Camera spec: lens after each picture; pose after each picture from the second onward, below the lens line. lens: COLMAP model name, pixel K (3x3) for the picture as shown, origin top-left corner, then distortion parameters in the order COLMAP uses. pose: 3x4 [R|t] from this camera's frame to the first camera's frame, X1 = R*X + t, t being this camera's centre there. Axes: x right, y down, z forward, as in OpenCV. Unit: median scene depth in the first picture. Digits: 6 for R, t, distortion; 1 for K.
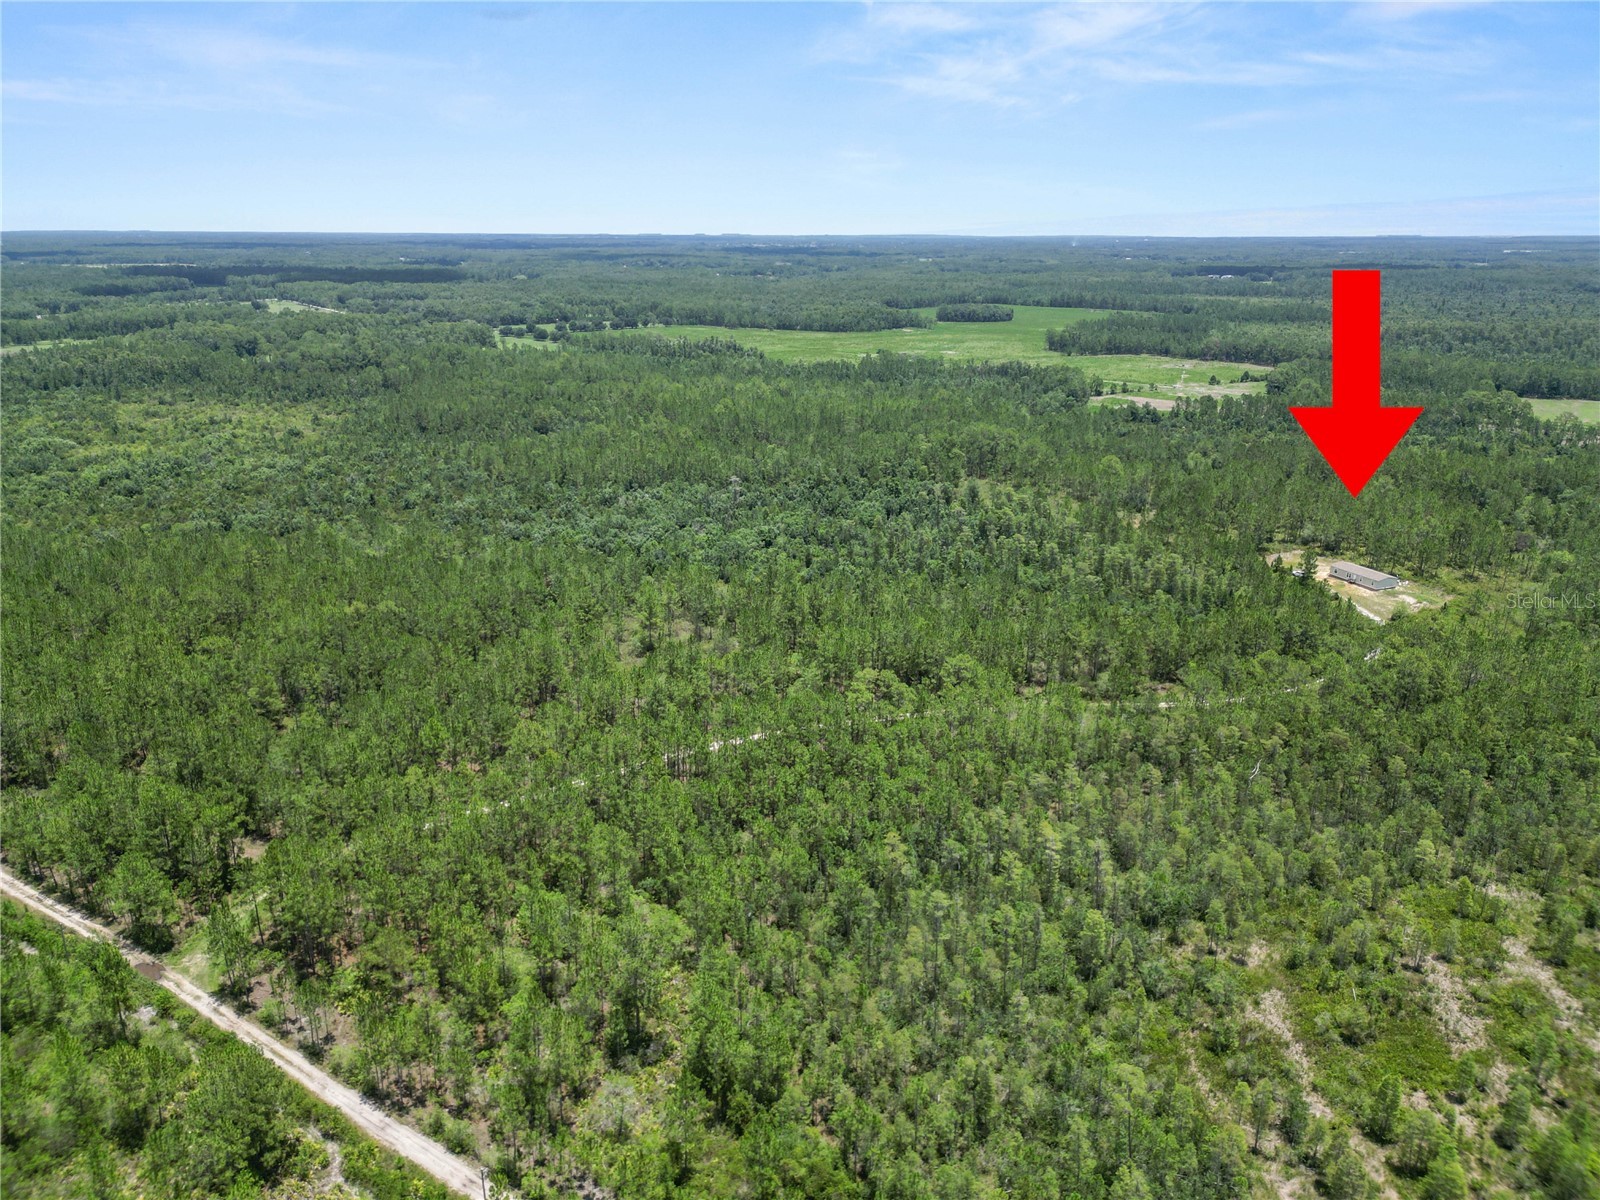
lens RADIAL K [[1117.4, 0, 800.1], [0, 1117.4, 607.4], [0, 0, 1]] dist [0.055467, -0.051502]
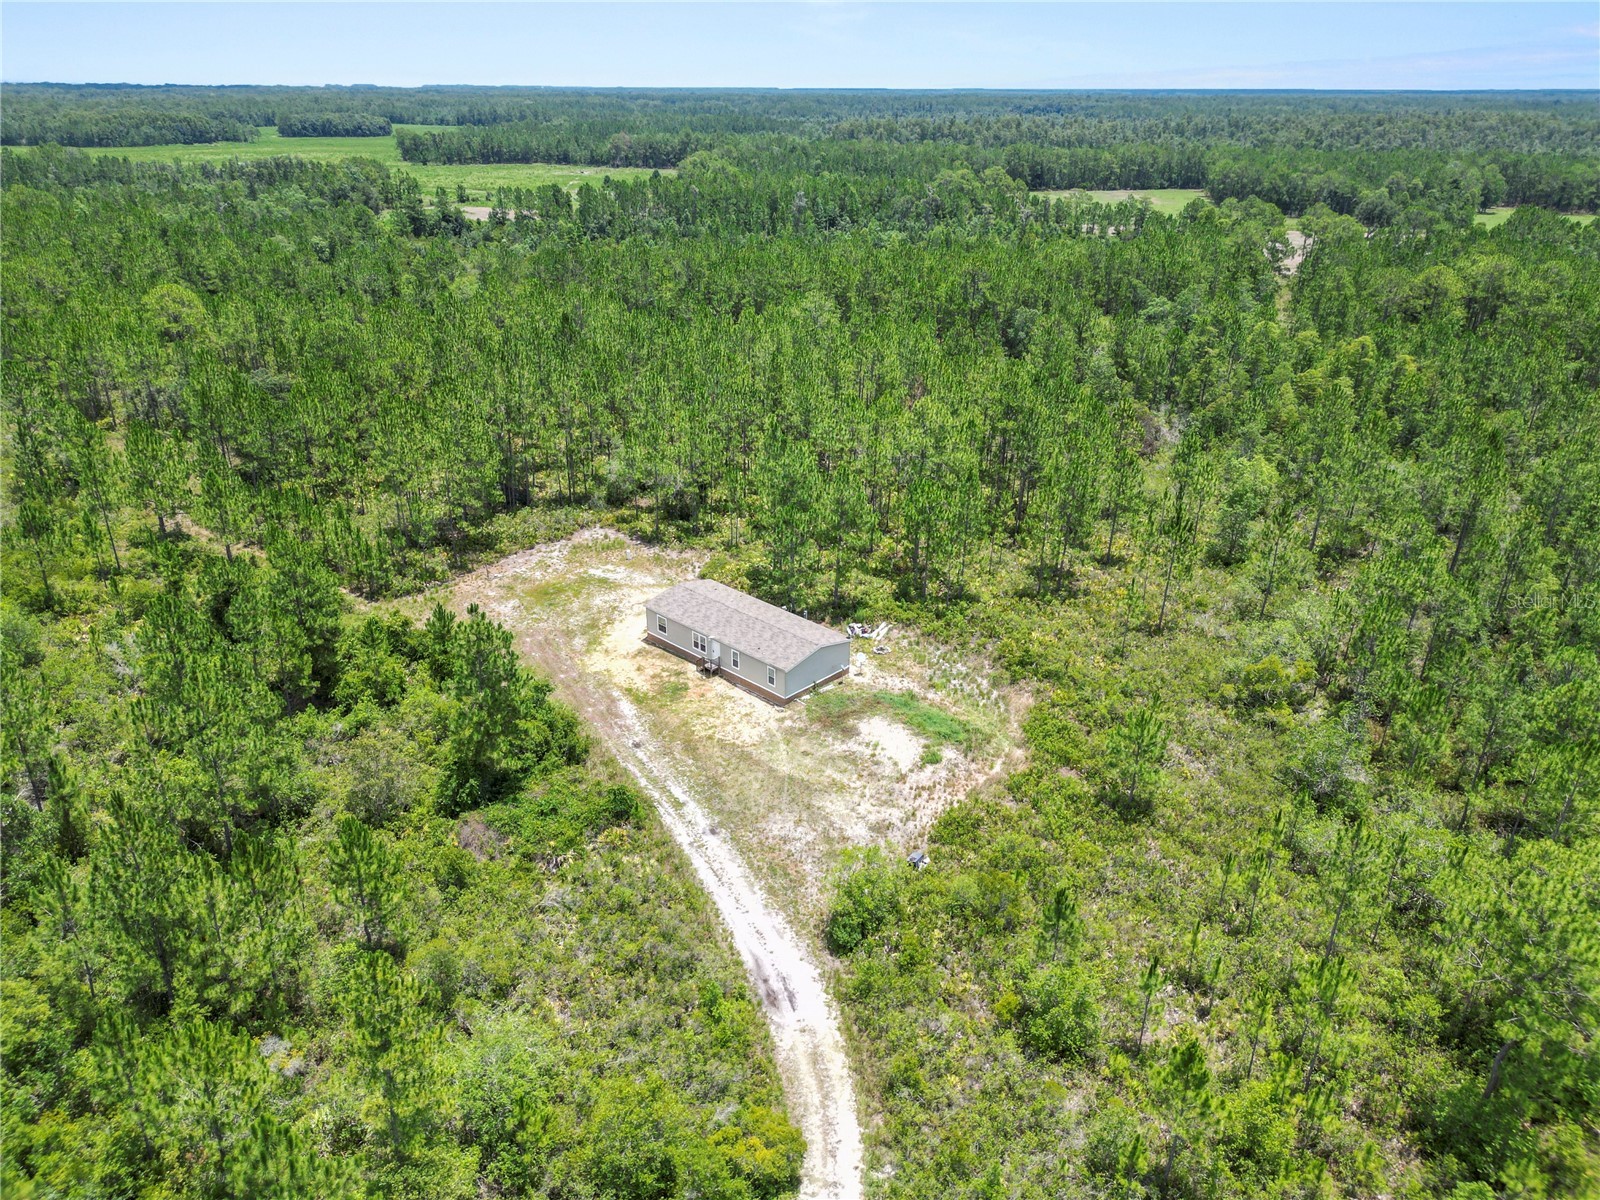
lens RADIAL K [[1117.4, 0, 801.9], [0, 1117.4, 600.9], [0, 0, 1]] dist [0.055467, -0.051502]
pose [[0.911863, -0.166839, 0.375061, 0.386178], [0.126064, 0.983344, 0.130930, -0.067840], [-0.390658, -0.072109, 0.917707, 0.698745]]
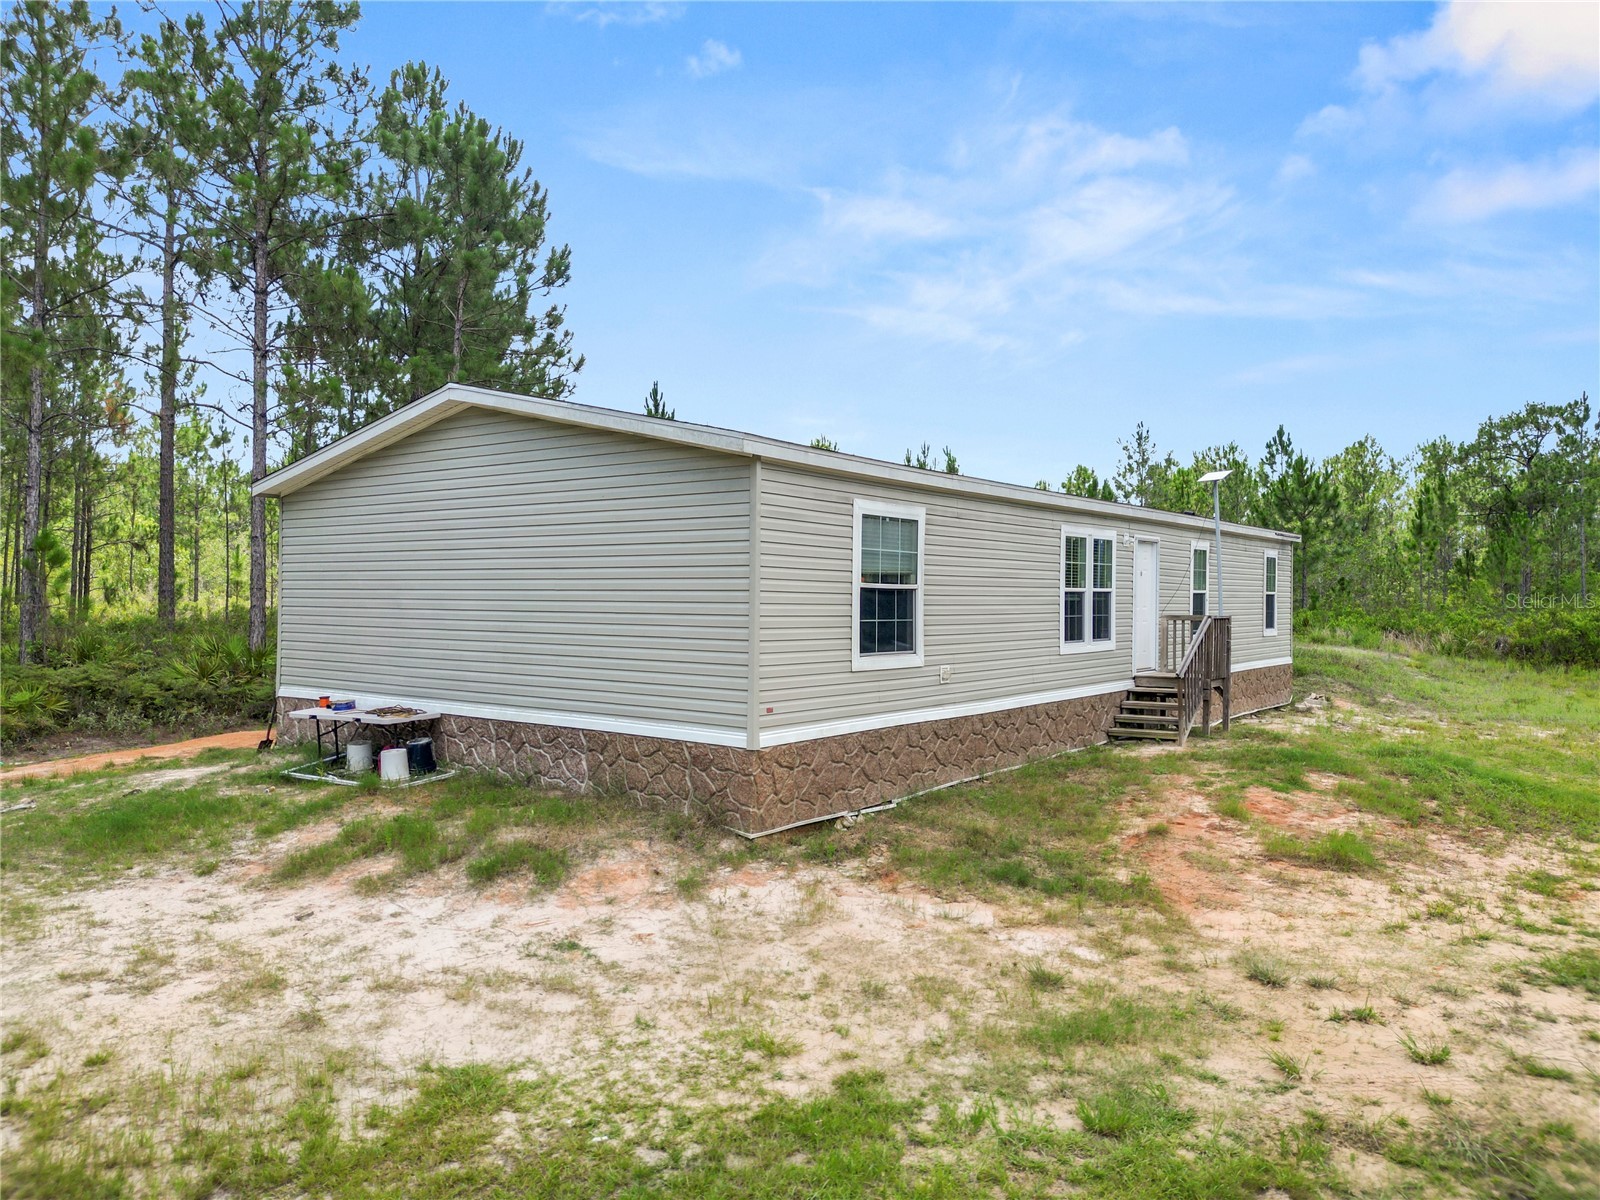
lens RADIAL K [[1117.4, 0, 797.6], [0, 1117.4, 597.5], [0, 0, 1]] dist [0.055467, -0.051502]
pose [[-0.504094, -0.007577, 0.863616, 0.430582], [0.263475, 0.950943, 0.162134, -0.036232], [-0.822478, 0.309272, -0.477368, 0.975861]]
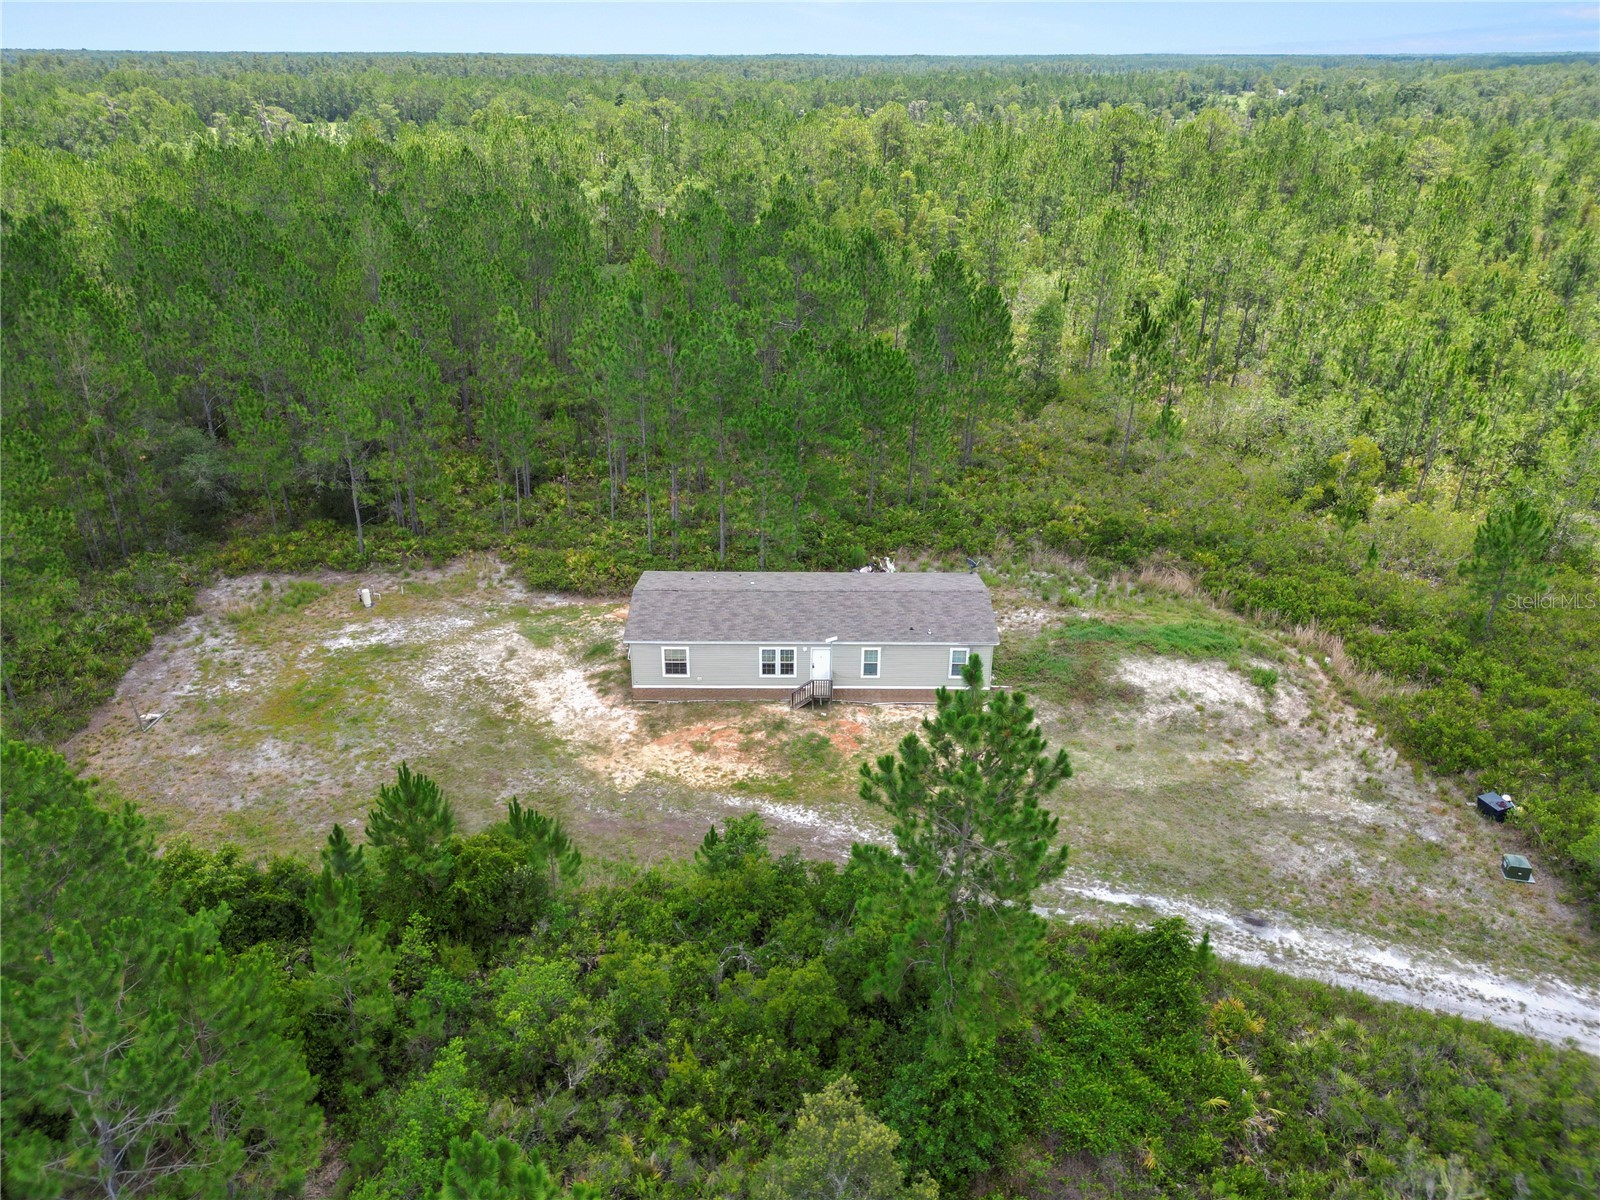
lens RADIAL K [[1117.4, 0, 800.9], [0, 1117.4, 598.8], [0, 0, 1]] dist [0.055467, -0.051502]
pose [[0.362487, -0.399028, 0.842247, 0.341642], [0.283146, 0.908144, 0.308387, -0.078933], [-0.887937, 0.126692, 0.442173, 0.878773]]
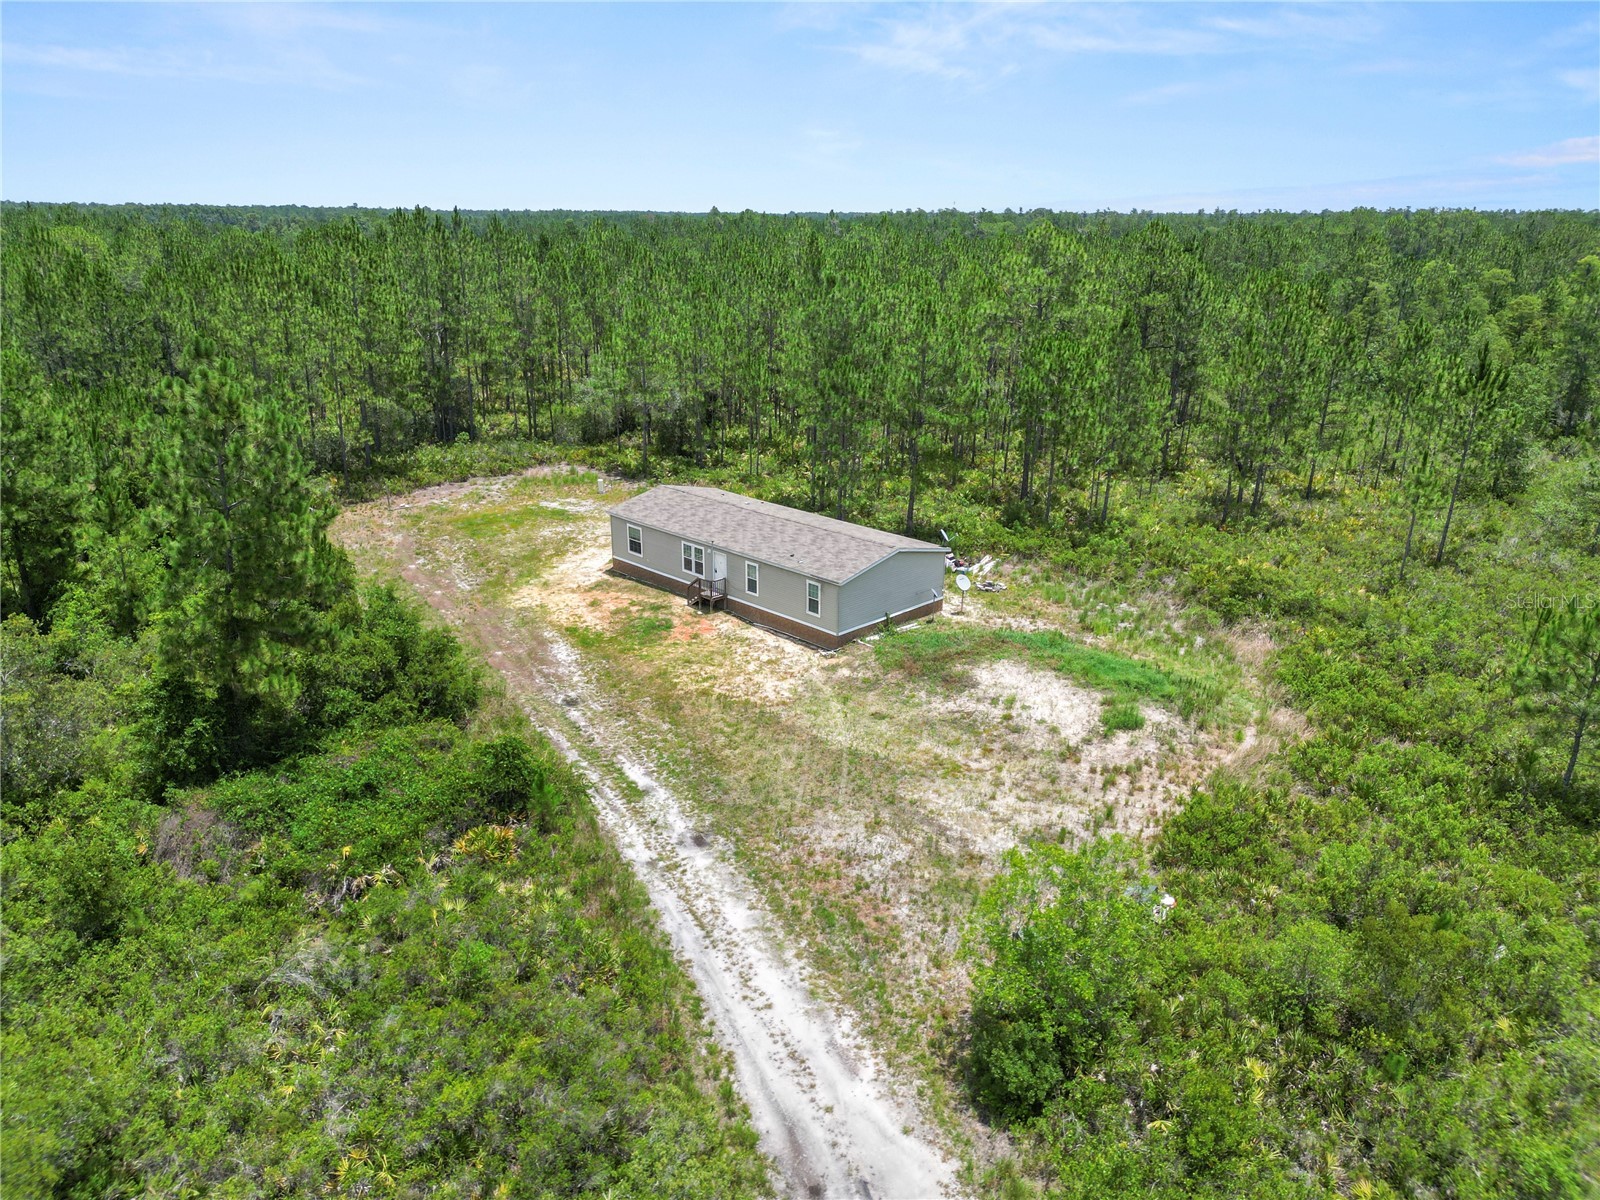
lens RADIAL K [[1117.4, 0, 801.9], [0, 1117.4, 607.7], [0, 0, 1]] dist [0.055467, -0.051502]
pose [[0.920713, -0.123008, 0.370348, 0.415510], [0.117928, 0.992354, 0.036425, -0.024225], [-0.371997, 0.010137, 0.928179, 0.795105]]
